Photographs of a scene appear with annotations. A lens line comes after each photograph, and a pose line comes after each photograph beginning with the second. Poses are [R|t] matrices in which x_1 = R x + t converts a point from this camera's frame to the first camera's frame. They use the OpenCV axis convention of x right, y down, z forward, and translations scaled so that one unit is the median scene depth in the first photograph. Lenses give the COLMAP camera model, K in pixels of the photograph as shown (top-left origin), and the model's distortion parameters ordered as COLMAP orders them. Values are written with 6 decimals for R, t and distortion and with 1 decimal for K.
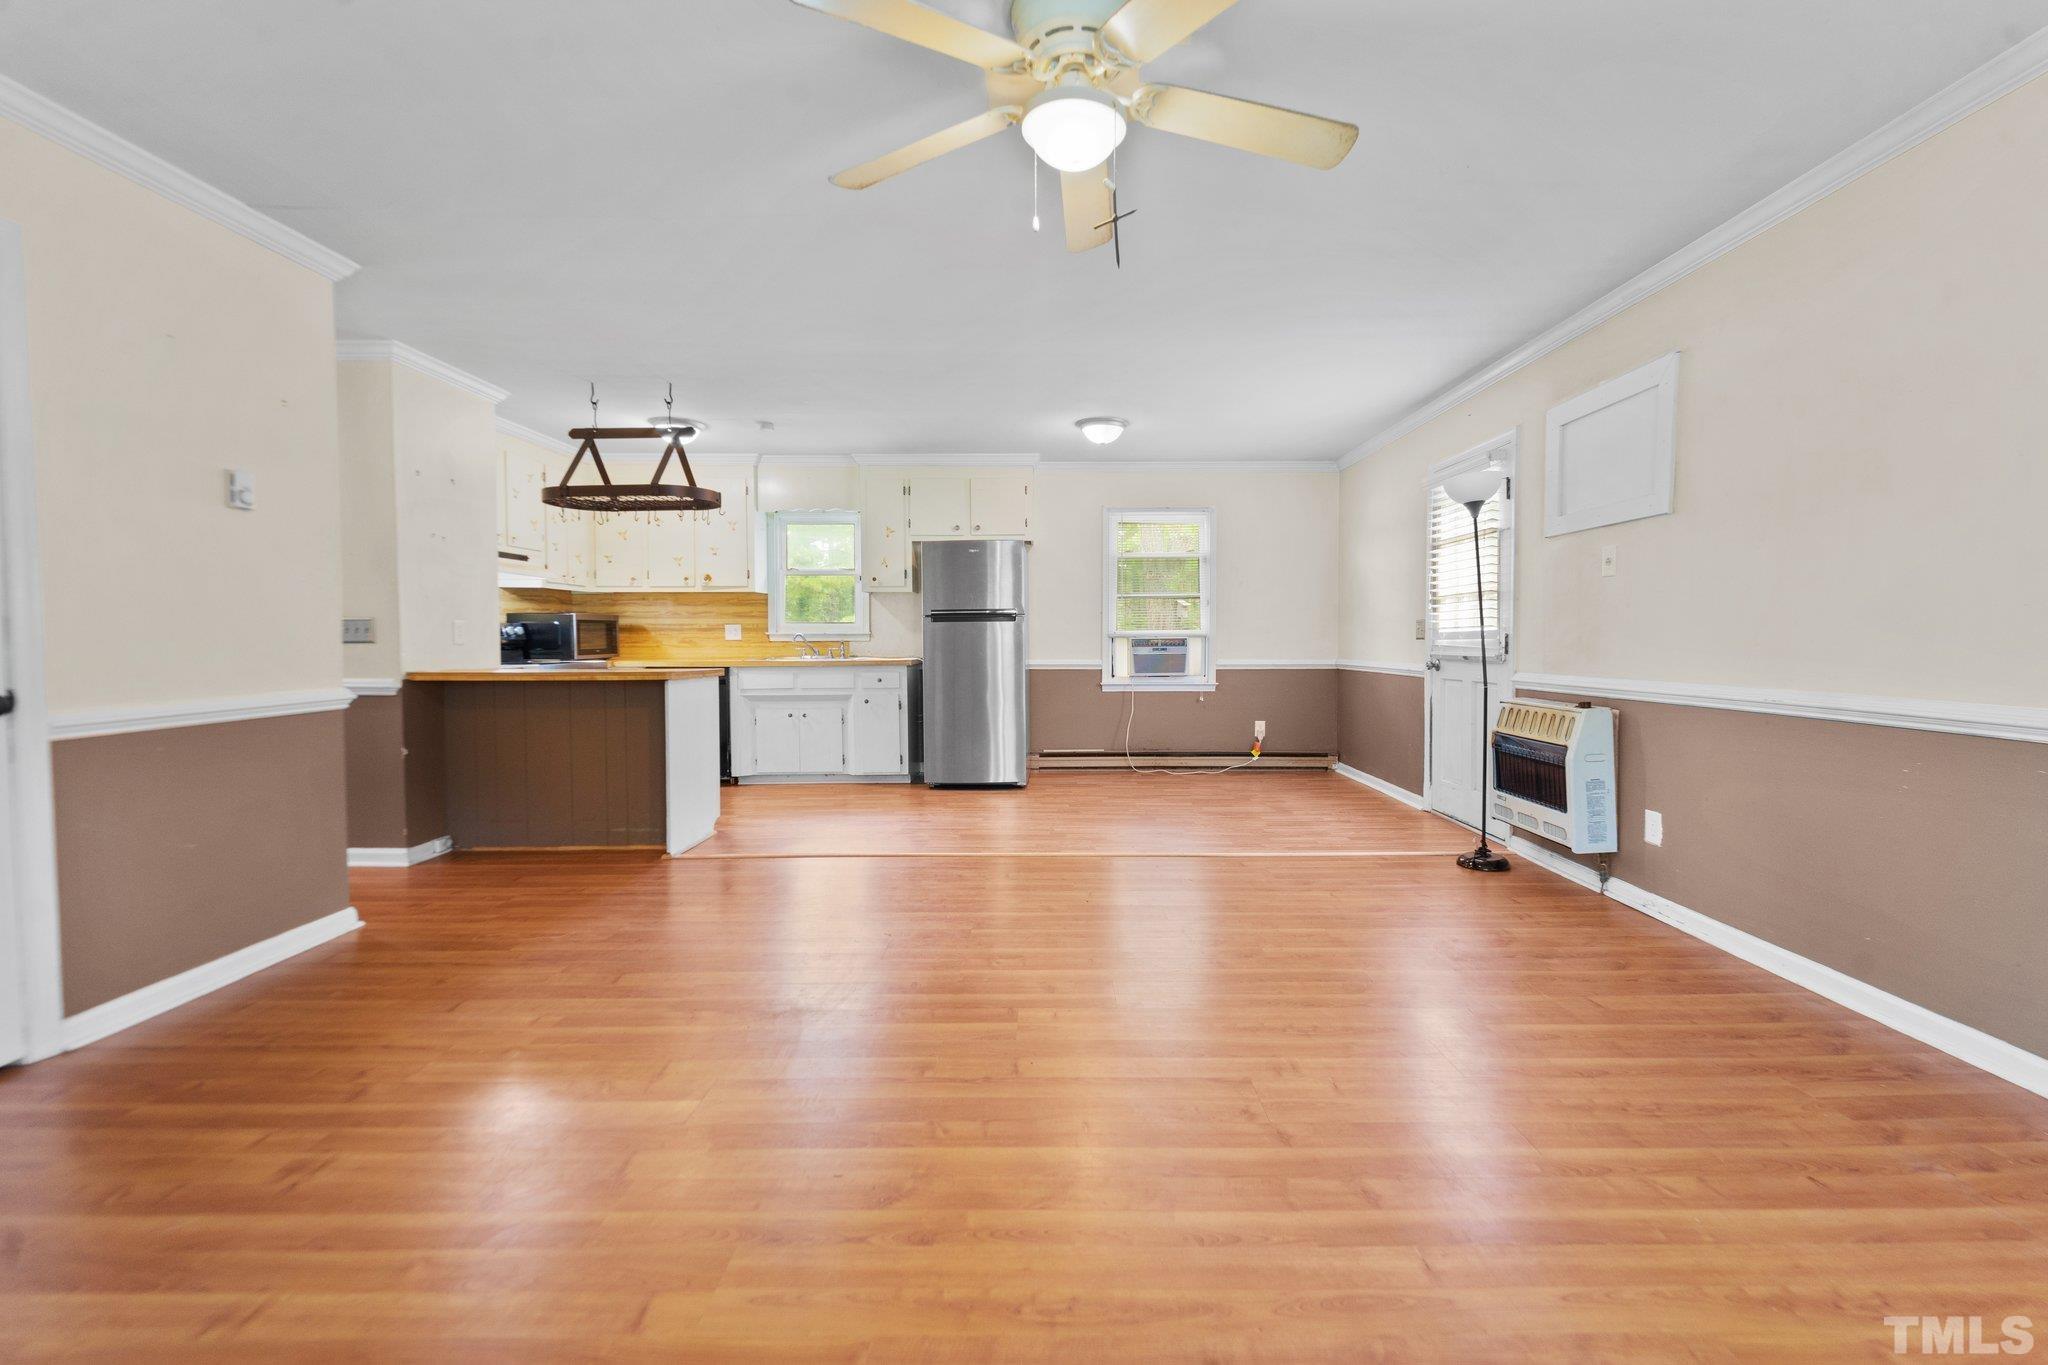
lens RADIAL K [[836.9, 0, 1048.4], [0, 836.9, 667.6], [0, 0, 1]] dist [0.001093, -0.001509]
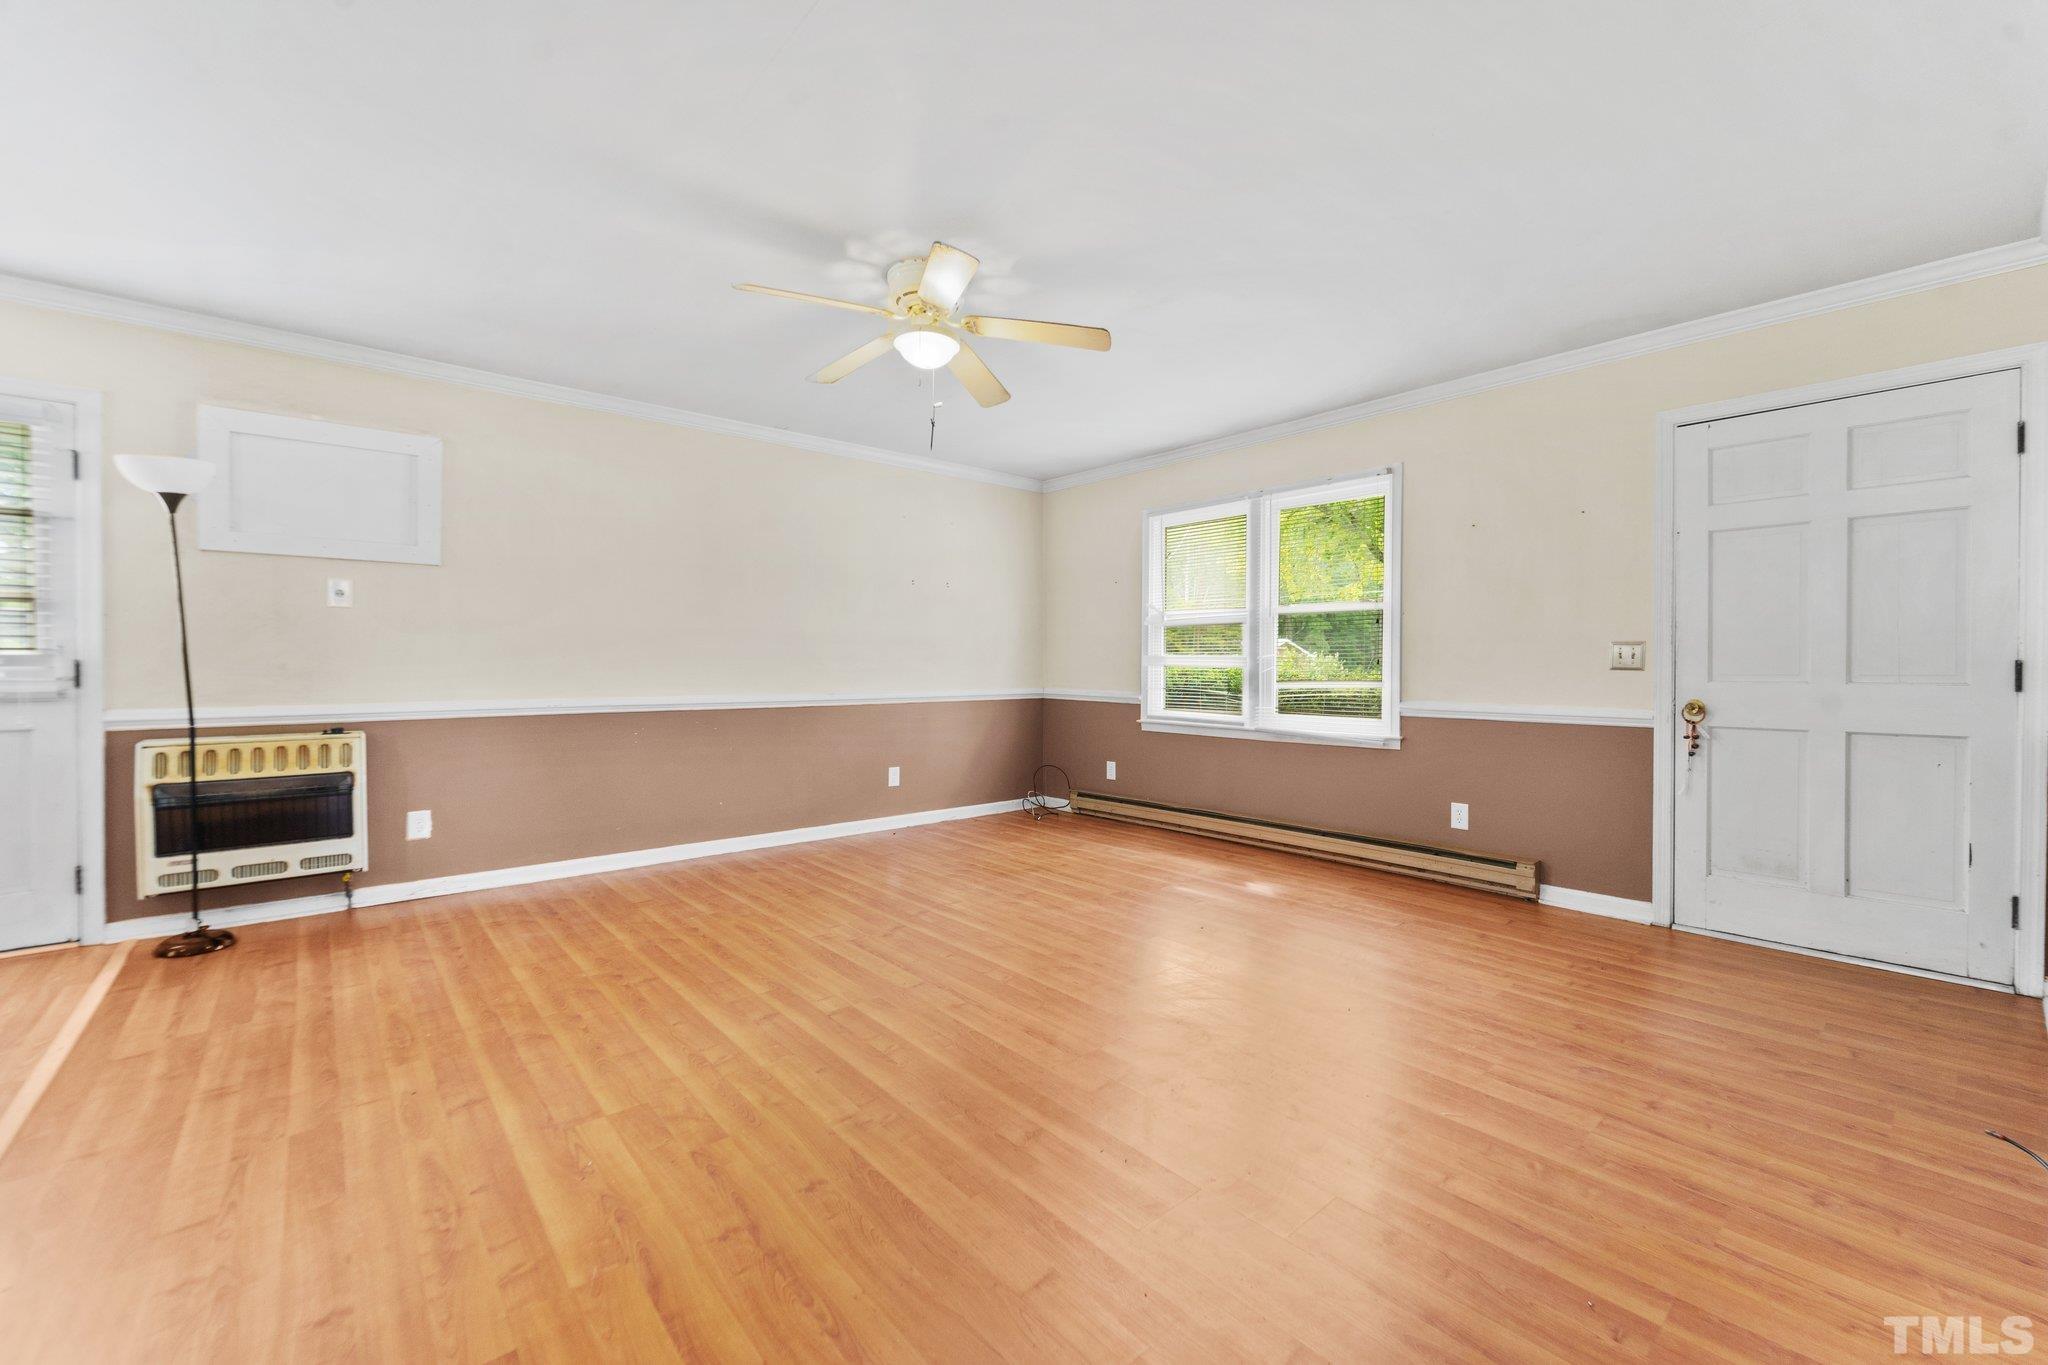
lens RADIAL K [[836.9, 0, 1048.8], [0, 836.9, 670.7], [0, 0, 1]] dist [0.001093, -0.001509]
pose [[-0.661746, -0.002236, 0.749725, -0.533587], [0.027718, 0.999239, 0.027445, -0.025391], [-0.749216, 0.038942, -0.661180, 0.770422]]
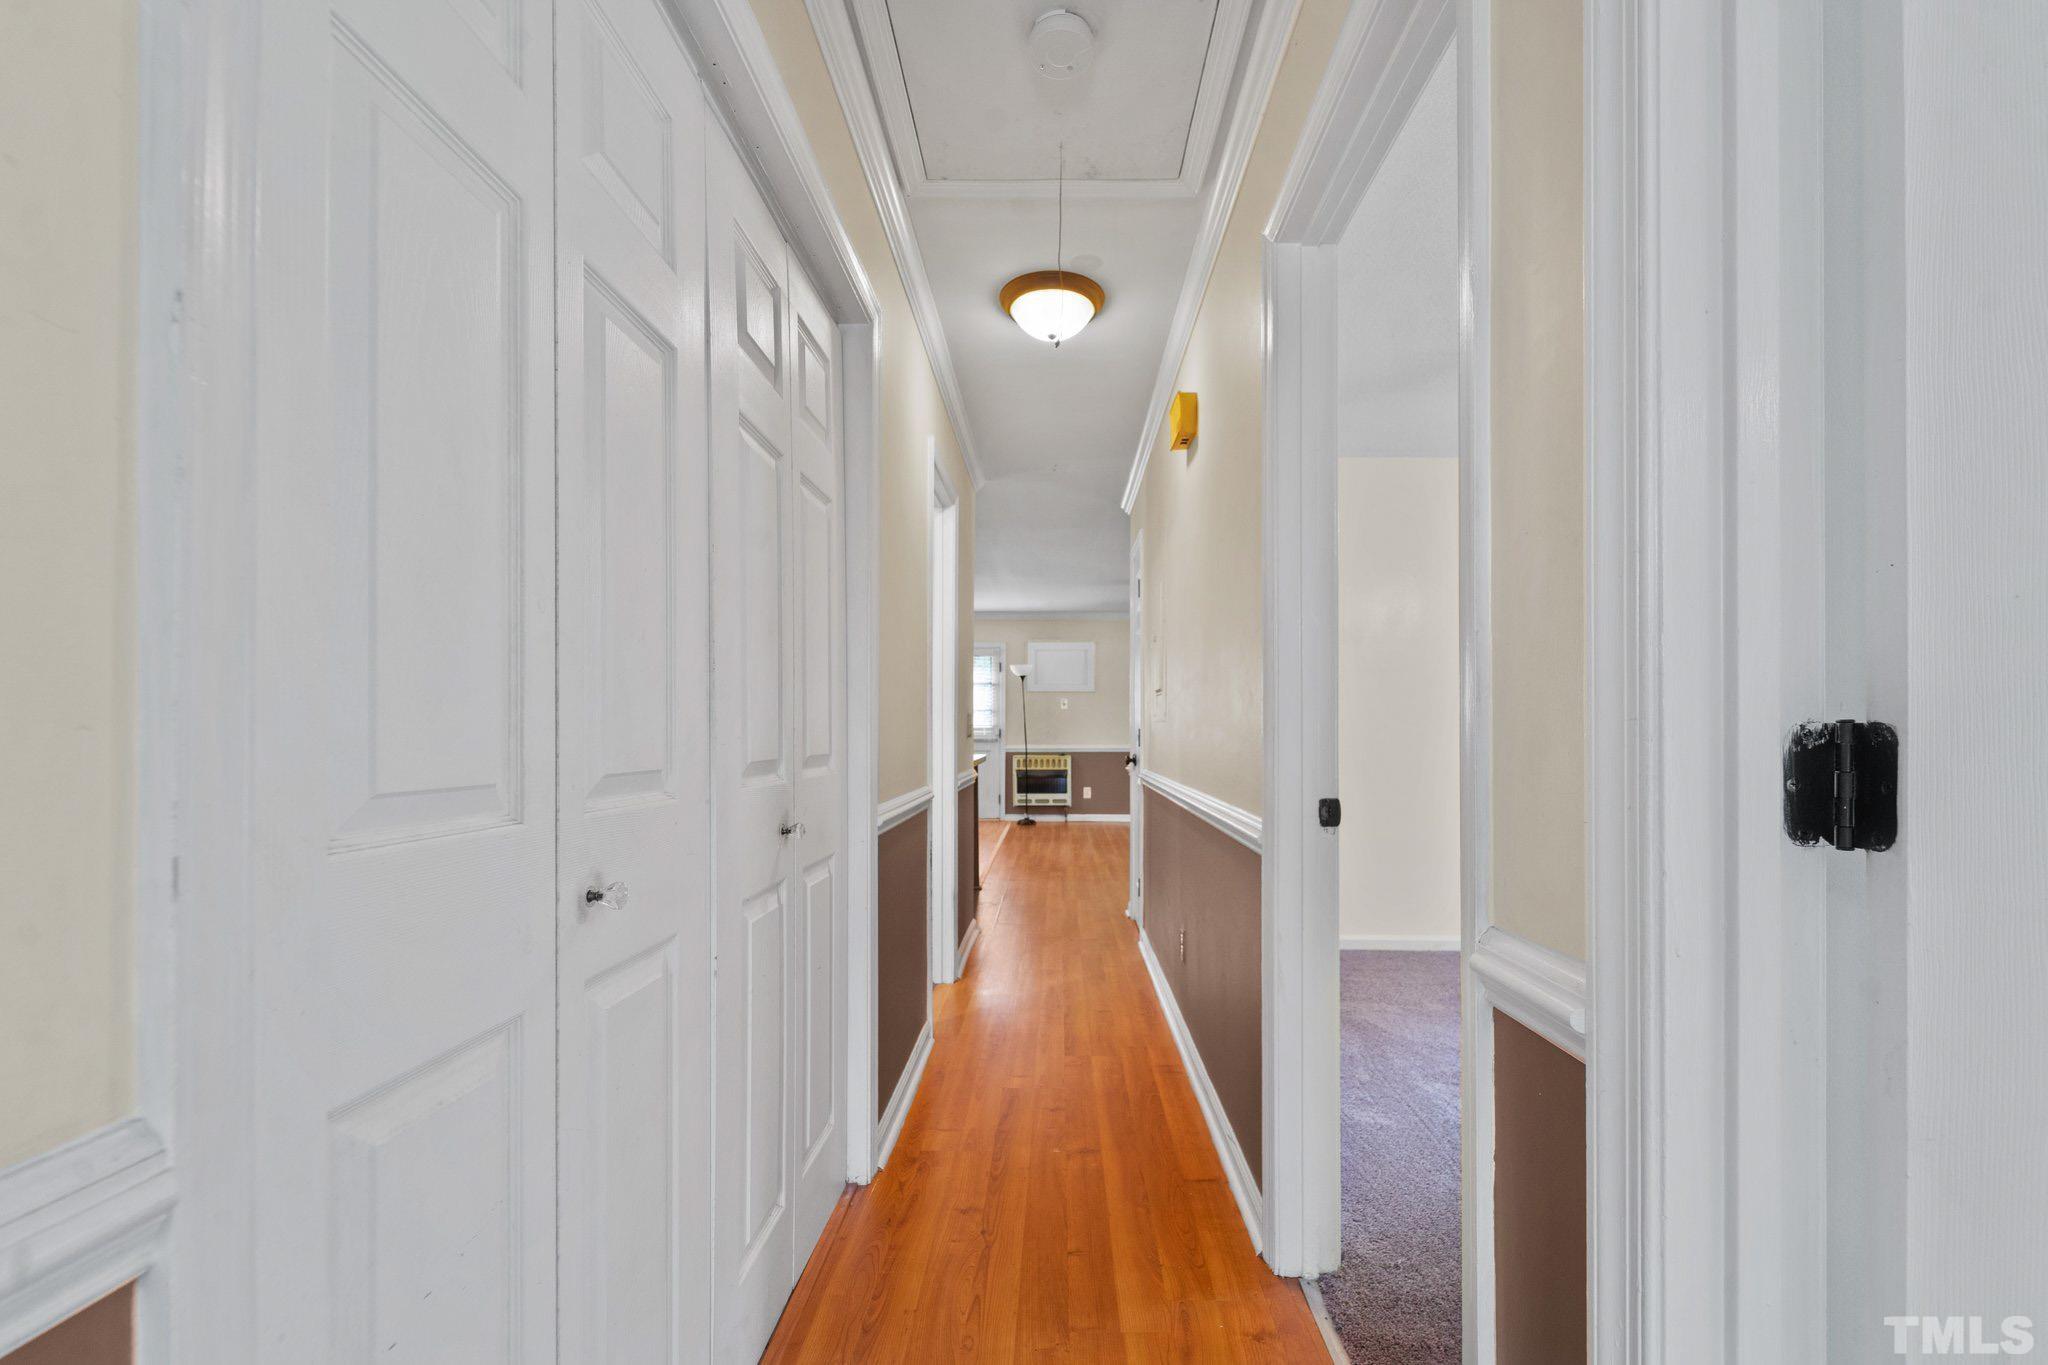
lens RADIAL K [[836.9, 0, 1023.4], [0, 836.9, 700.1], [0, 0, 1]] dist [0.001093, -0.001509]
pose [[0.028725, 0.013365, 0.999498, -1.647108], [0.032488, 0.999370, -0.014297, -0.078405], [-0.999059, 0.032882, 0.028273, 0.789804]]
